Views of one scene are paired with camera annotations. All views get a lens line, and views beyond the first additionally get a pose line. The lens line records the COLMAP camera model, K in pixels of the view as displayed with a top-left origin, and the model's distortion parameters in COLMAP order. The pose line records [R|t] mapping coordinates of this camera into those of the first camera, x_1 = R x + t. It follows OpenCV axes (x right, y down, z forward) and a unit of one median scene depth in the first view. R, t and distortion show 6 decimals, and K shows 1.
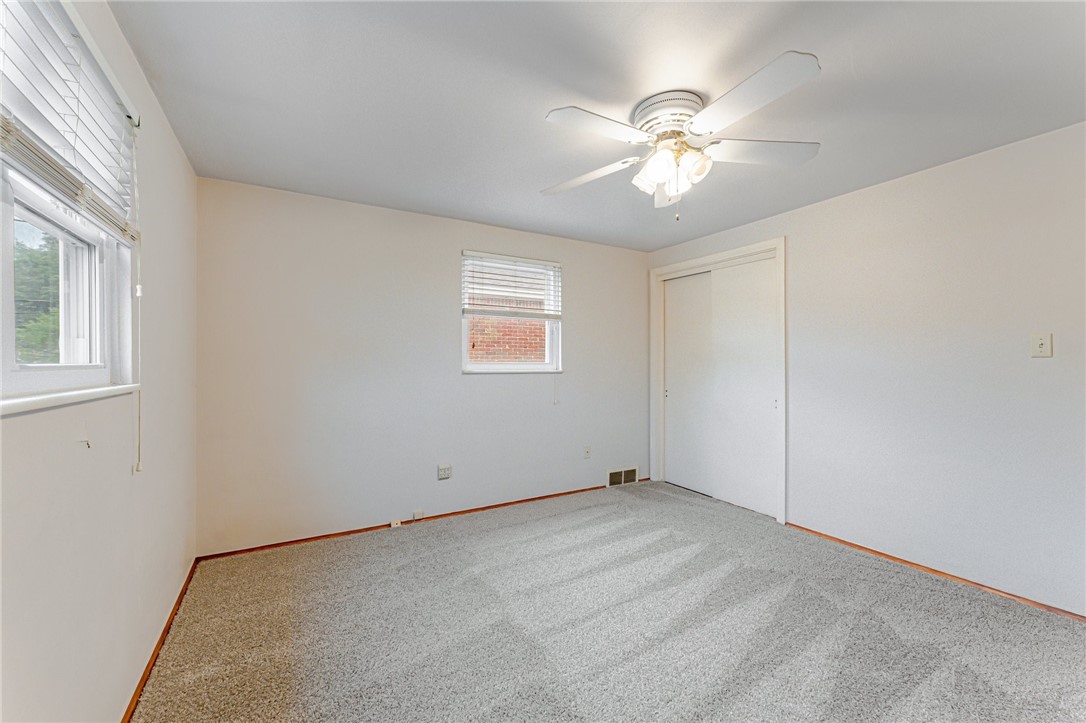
lens RADIAL K [[435.2, 0, 541.9], [0, 435.2, 363.8], [0, 0, 1]] dist [0.000999, 0.000046]
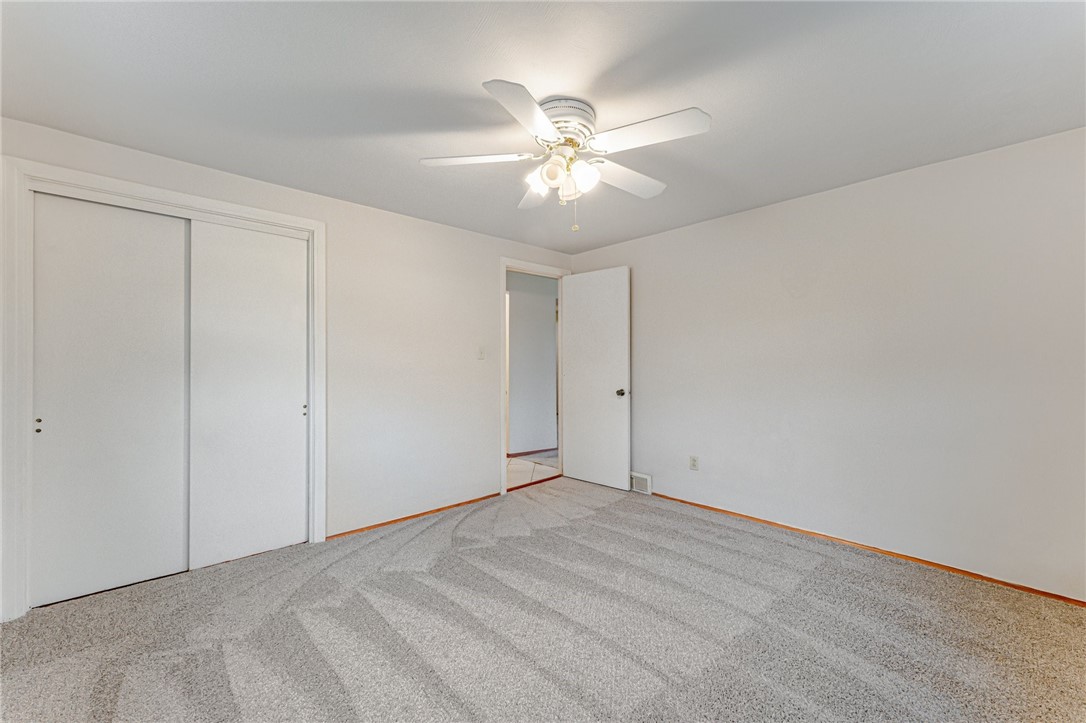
lens RADIAL K [[435.2, 0, 541.9], [0, 435.2, 363.8], [0, 0, 1]] dist [0.000999, 0.000046]
pose [[-0.219795, -0.005583, 0.975530, -0.544639], [-0.000629, 0.999984, 0.005581, -0.006003], [-0.975546, 0.000613, -0.219795, 0.969362]]
